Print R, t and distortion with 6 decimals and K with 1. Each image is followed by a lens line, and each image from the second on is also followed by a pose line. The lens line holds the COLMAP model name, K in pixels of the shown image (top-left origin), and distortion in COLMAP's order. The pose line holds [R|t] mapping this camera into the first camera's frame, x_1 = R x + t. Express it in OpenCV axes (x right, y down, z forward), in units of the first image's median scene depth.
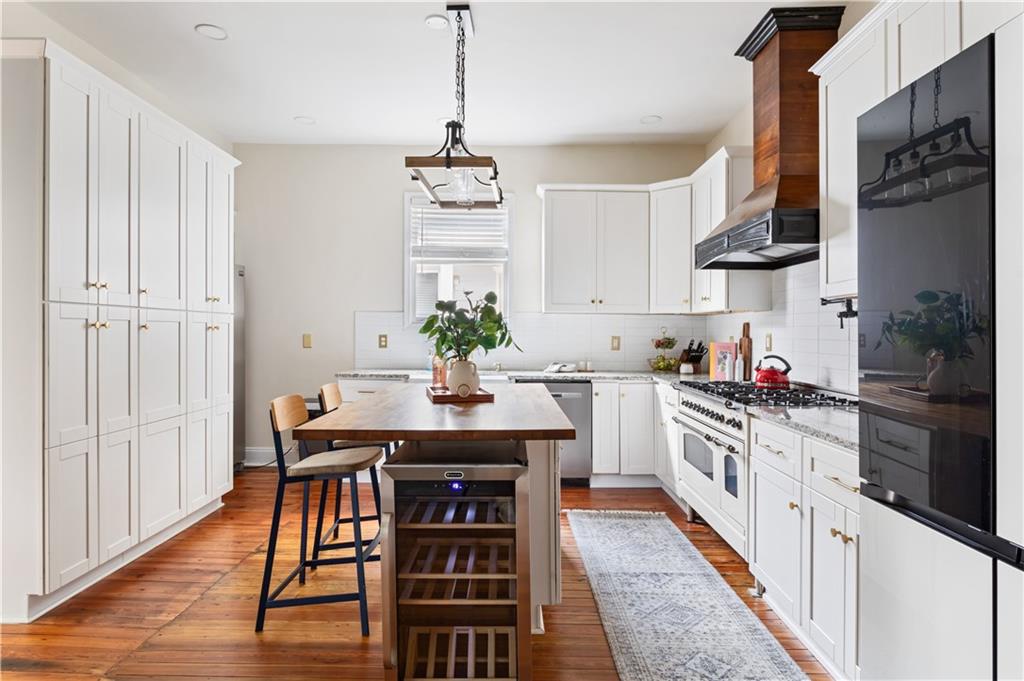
lens RADIAL K [[583.7, 0, 512.0], [0, 583.7, 340.5], [0, 0, 1]] dist [-0.000212, -0.000192]
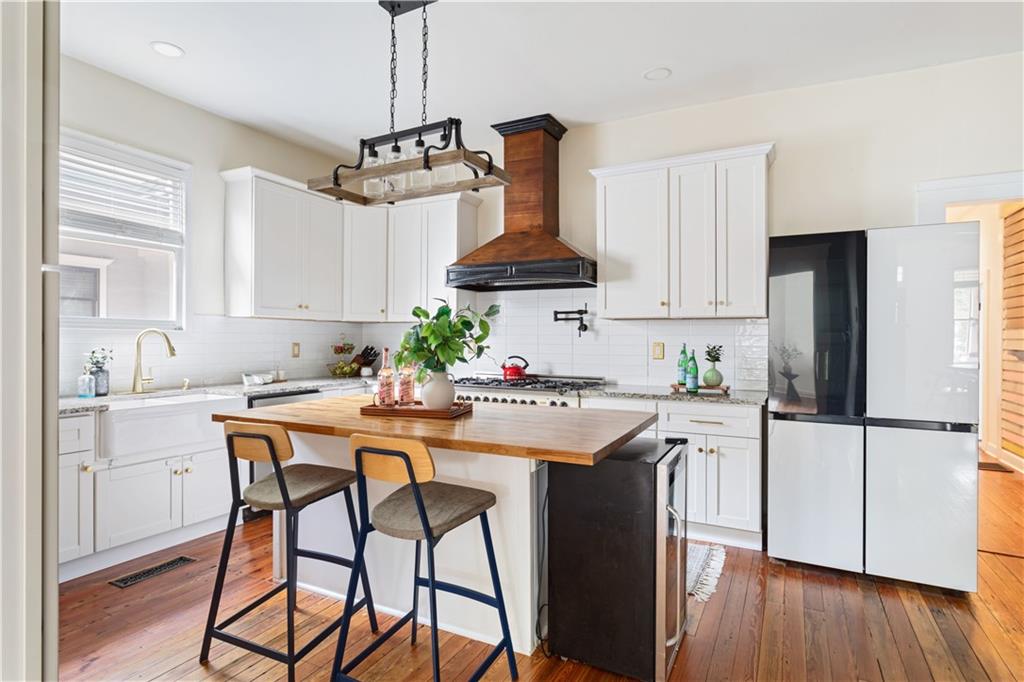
lens RADIAL K [[543.4, 0, 509.5], [0, 543.4, 336.1], [0, 0, 1]] dist [-0.002021, -0.000252]
pose [[0.456134, 0.000498, 0.889911, -0.689836], [0.010268, 0.999930, -0.005823, -0.013658], [-0.889852, 0.011794, 0.456097, 0.423142]]
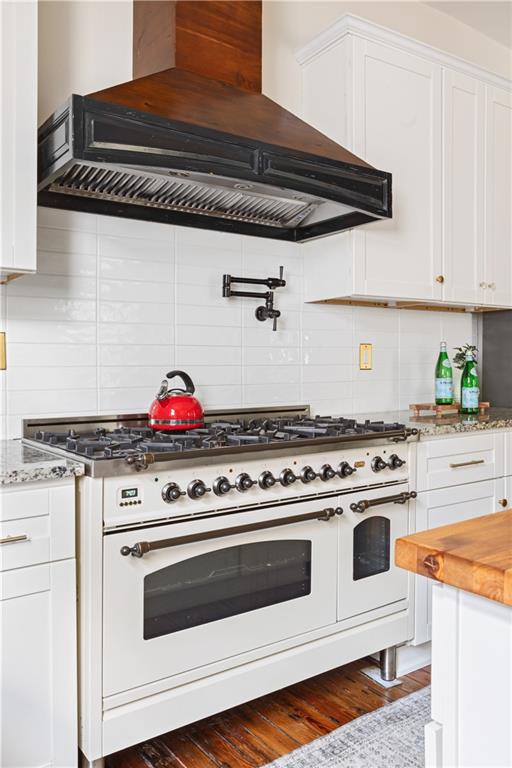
lens RADIAL K [[653.1, 0, 278.4], [0, 653.1, 356.7], [0, 0, 1]] dist [0.001010, 0.000900]
pose [[-0.606926, 0.006762, 0.794730, -0.129113], [0.015044, 0.999882, 0.002981, 0.010790], [-0.794616, 0.013766, -0.606956, 1.302524]]
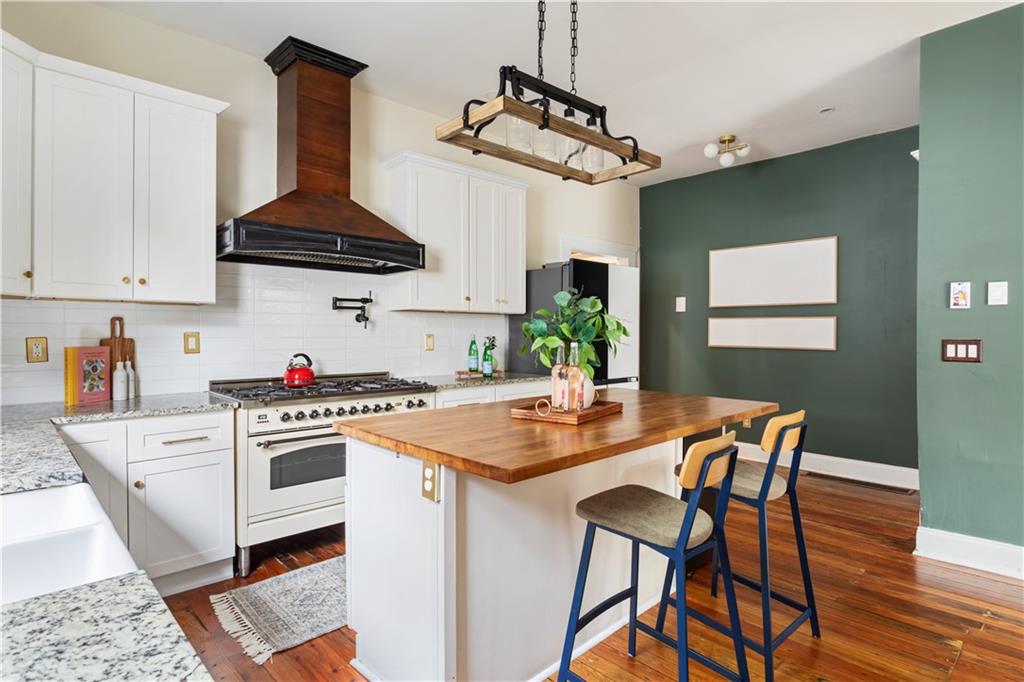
lens RADIAL K [[543.4, 0, 509.5], [0, 543.4, 336.1], [0, 0, 1]] dist [-0.002021, -0.000252]
pose [[-0.691392, -0.010406, 0.722405, -0.508951], [0.005325, 0.999796, 0.019498, -0.022329], [-0.722460, 0.017327, -0.691196, 1.388243]]
